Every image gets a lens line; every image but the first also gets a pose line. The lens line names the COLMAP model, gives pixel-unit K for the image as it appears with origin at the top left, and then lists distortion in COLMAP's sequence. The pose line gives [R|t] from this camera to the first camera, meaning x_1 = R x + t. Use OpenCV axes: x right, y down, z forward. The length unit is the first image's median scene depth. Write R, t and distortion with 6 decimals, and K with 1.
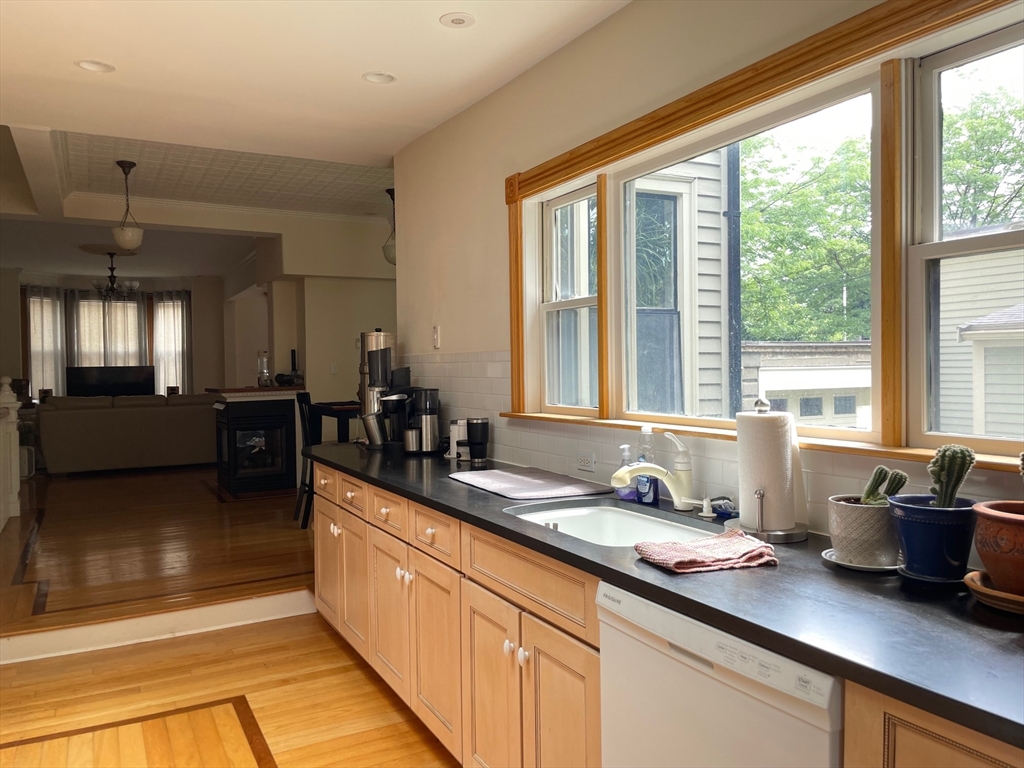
lens RADIAL K [[775.6, 0, 507.4], [0, 775.6, 383.7], [0, 0, 1]] dist [0.097880, -0.137544]
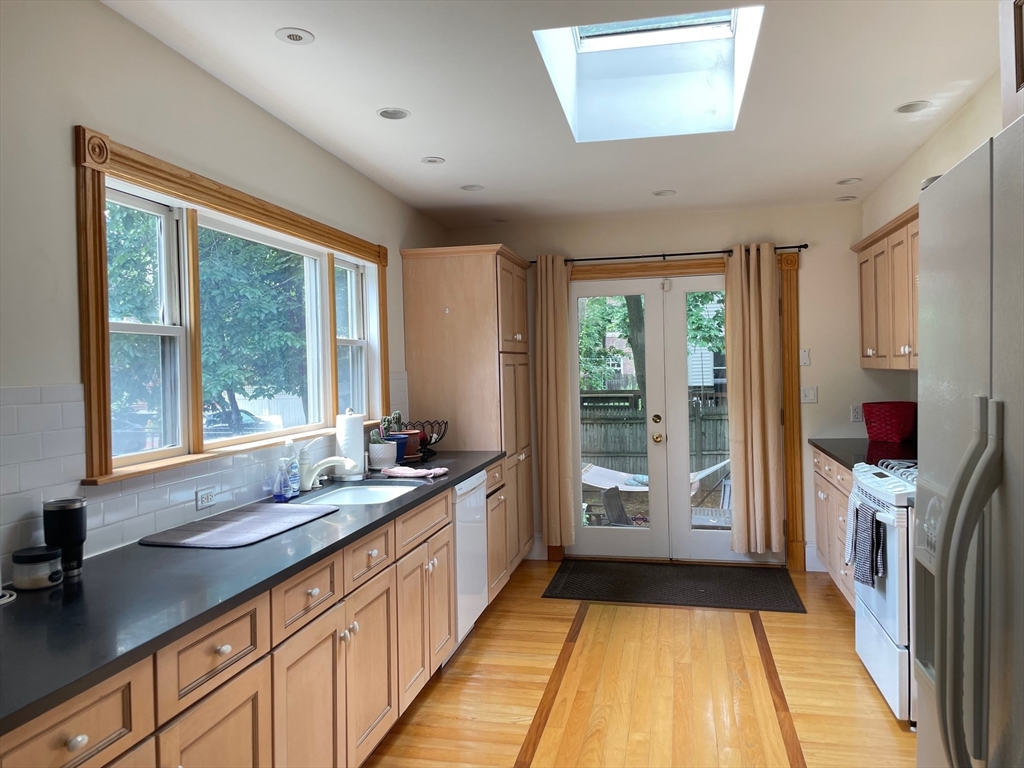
lens RADIAL K [[775.6, 0, 507.4], [0, 775.6, 383.7], [0, 0, 1]] dist [0.097880, -0.137544]
pose [[-0.758300, 0.025509, 0.651406, -0.837208], [0.054316, 0.998232, 0.024138, -0.045840], [-0.649639, 0.053686, -0.758345, 1.512438]]
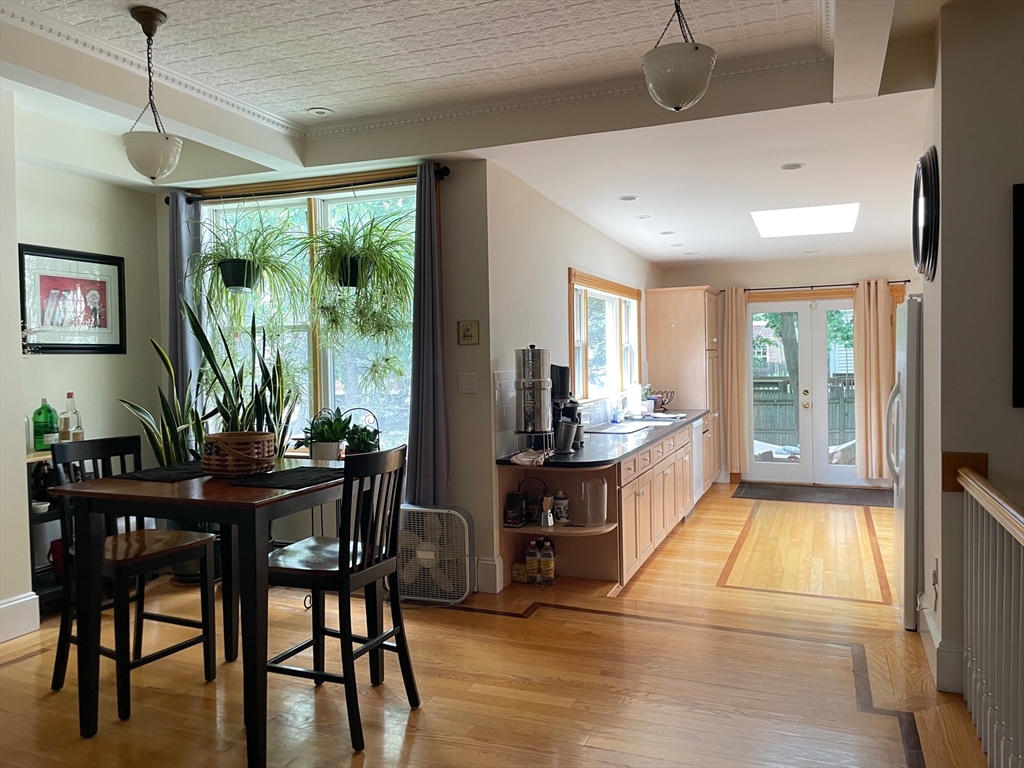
lens RADIAL K [[775.6, 0, 507.4], [0, 775.6, 383.7], [0, 0, 1]] dist [0.097880, -0.137544]
pose [[-0.636414, 0.008028, 0.771306, -1.431929], [0.051277, 0.998174, 0.031919, -0.079000], [-0.769641, 0.059864, -0.635664, 2.569390]]
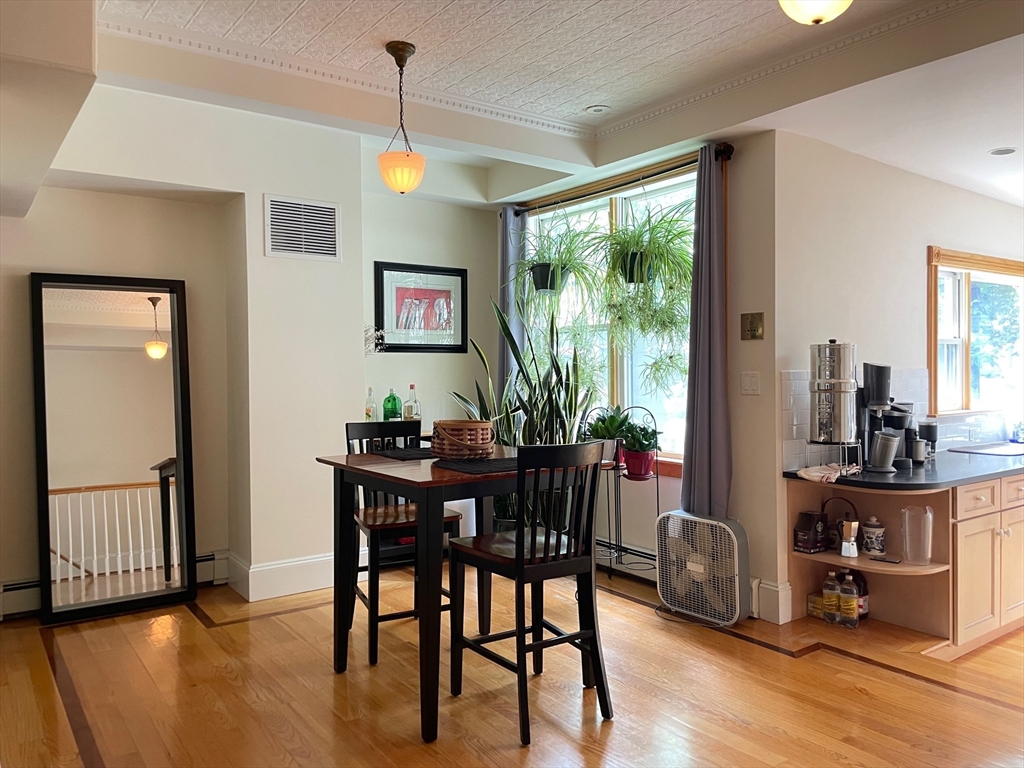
lens RADIAL K [[775.6, 0, 507.4], [0, 775.6, 383.7], [0, 0, 1]] dist [0.097880, -0.137544]
pose [[-0.122519, 0.007964, 0.992434, -1.516235], [0.035353, 0.999368, -0.003655, -0.044264], [-0.991836, 0.034638, -0.122724, 2.251417]]
